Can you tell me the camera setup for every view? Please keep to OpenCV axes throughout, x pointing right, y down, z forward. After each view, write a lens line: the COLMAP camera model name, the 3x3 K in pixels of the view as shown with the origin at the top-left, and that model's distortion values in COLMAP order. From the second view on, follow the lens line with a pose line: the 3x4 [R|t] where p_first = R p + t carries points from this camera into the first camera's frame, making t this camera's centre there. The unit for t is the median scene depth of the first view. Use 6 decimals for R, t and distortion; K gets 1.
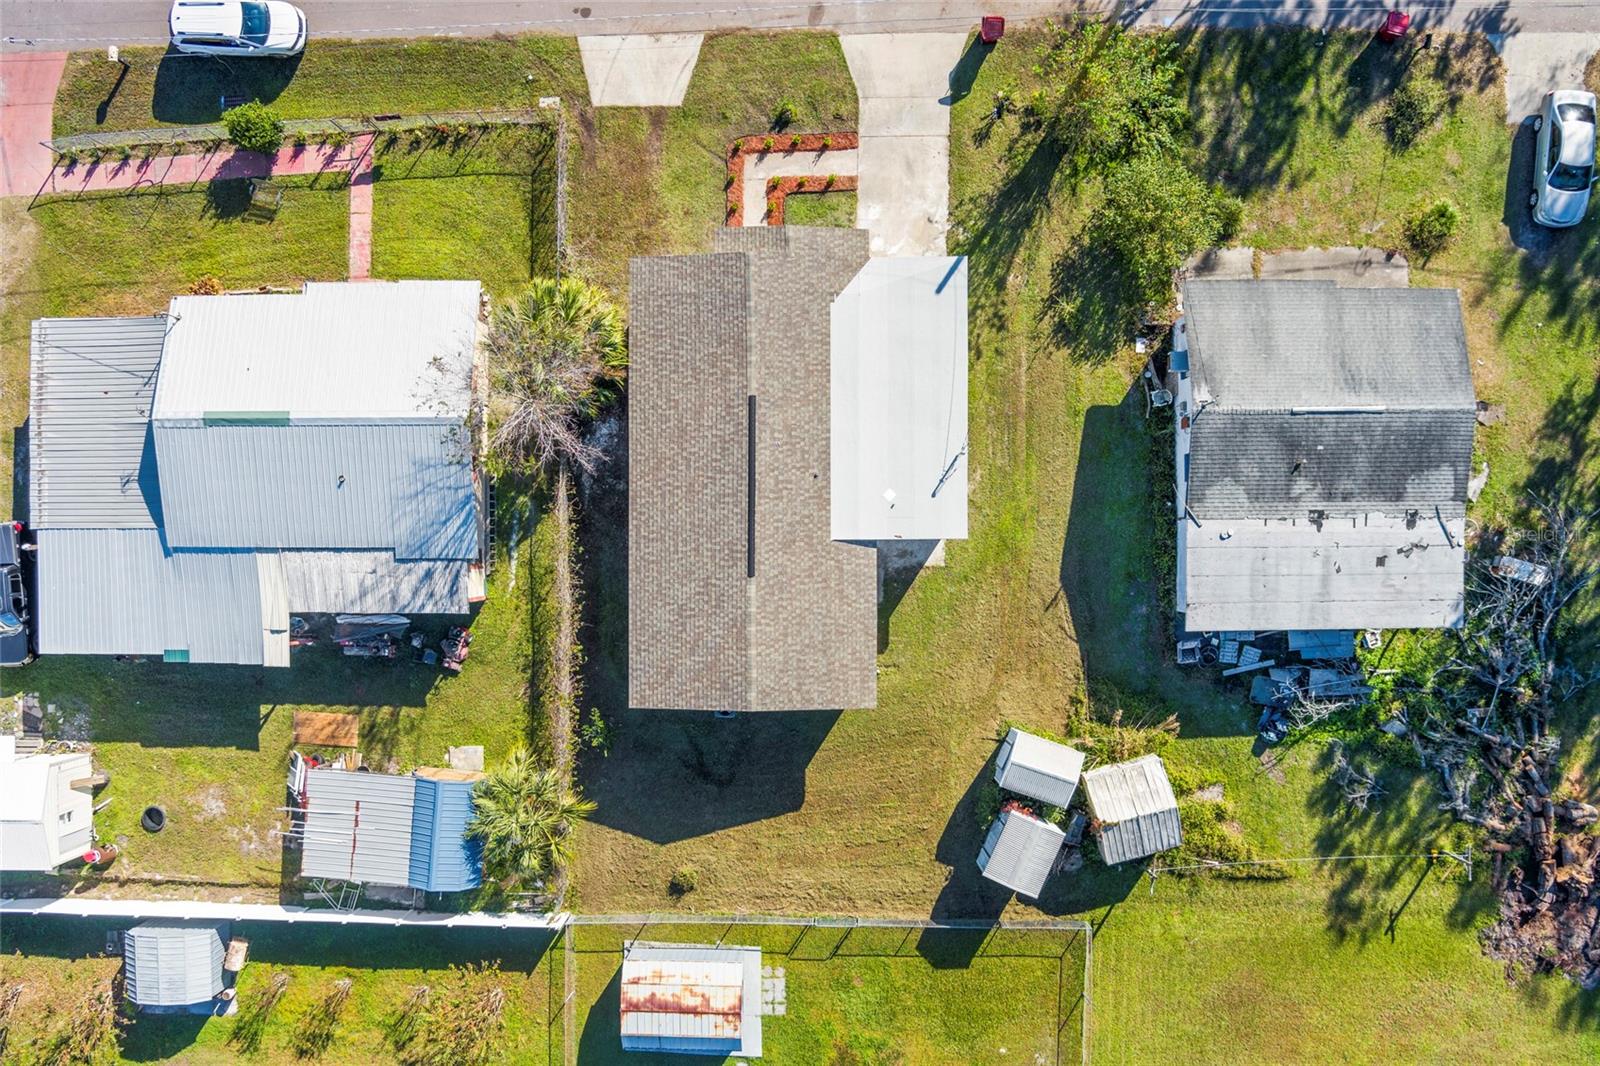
lens RADIAL K [[1226.1, 0, 800.0], [0, 1226.1, 533.0], [0, 0, 1]] dist [-0.075309, 0.009307]
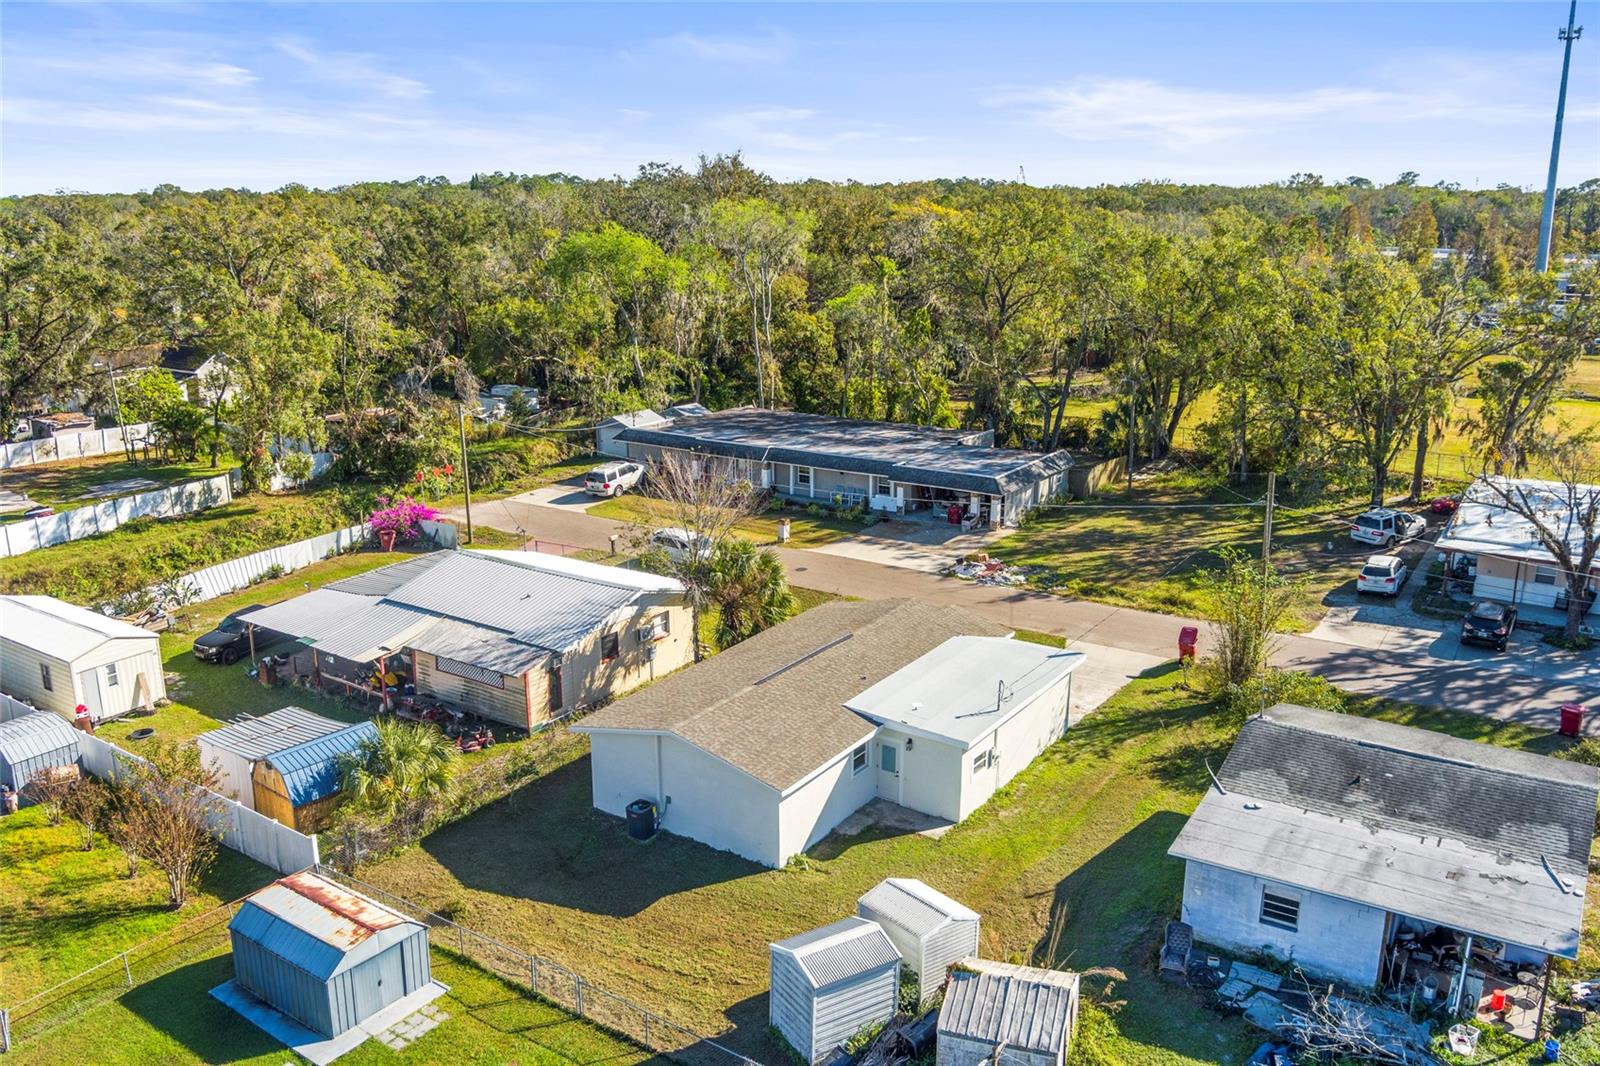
lens RADIAL K [[1226.1, 0, 800.0], [0, 1226.1, 533.0], [0, 0, 1]] dist [-0.075309, 0.009307]
pose [[0.827421, 0.179882, -0.531993, 0.486464], [-0.561574, 0.260075, -0.785491, 0.746994], [-0.002938, 0.948685, 0.316209, 0.552573]]
